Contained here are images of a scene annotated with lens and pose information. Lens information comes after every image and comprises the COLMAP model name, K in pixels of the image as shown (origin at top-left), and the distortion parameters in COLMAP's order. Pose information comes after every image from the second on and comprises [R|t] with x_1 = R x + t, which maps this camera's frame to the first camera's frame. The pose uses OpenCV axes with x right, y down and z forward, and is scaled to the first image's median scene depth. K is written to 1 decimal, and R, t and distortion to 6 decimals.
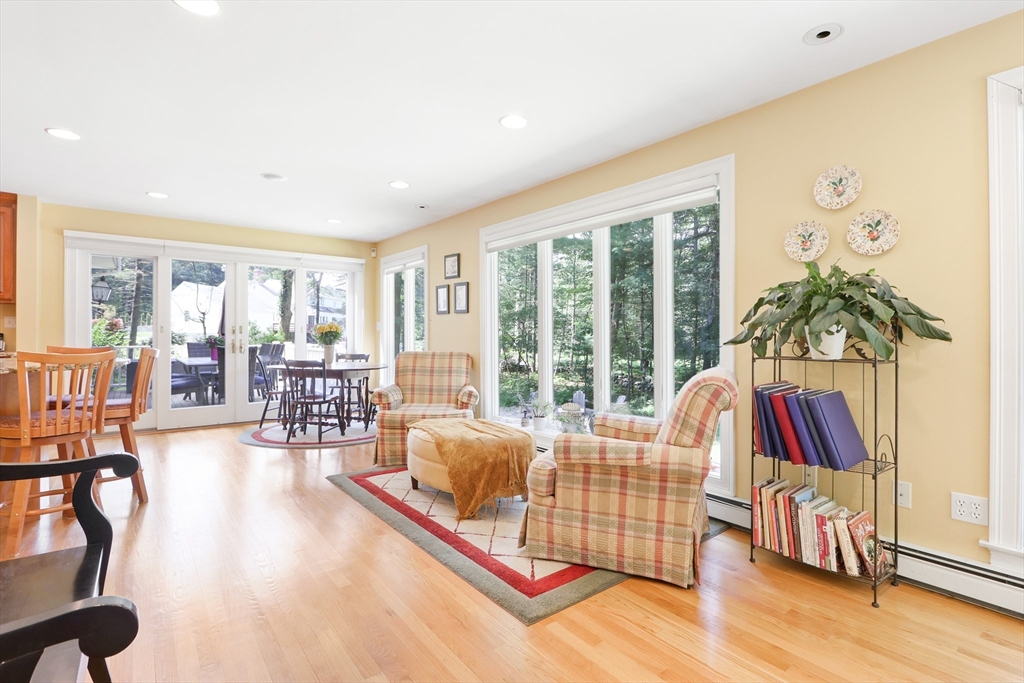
lens RADIAL K [[483.0, 0, 514.1], [0, 483.0, 336.6], [0, 0, 1]] dist [-0.014377, 0.000787]
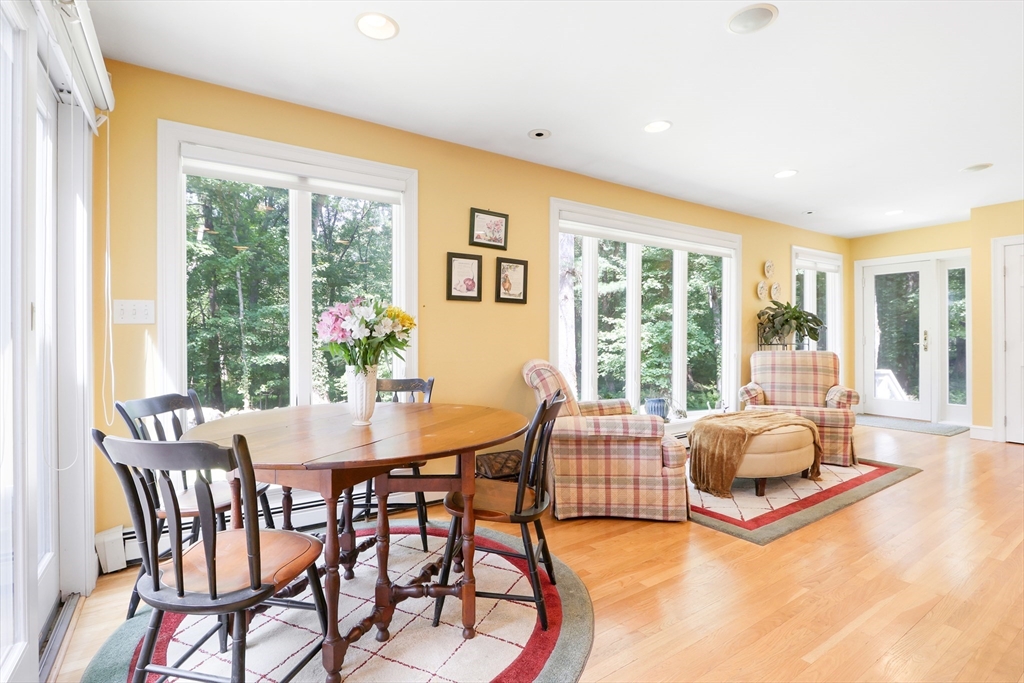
lens RADIAL K [[483.0, 0, 505.4], [0, 483.0, 337.9], [0, 0, 1]] dist [-0.014377, 0.000787]
pose [[0.080740, -0.008504, 0.996699, -0.789812], [0.005240, 0.999953, 0.008107, -0.004871], [-0.996721, 0.004568, 0.080780, 0.944373]]
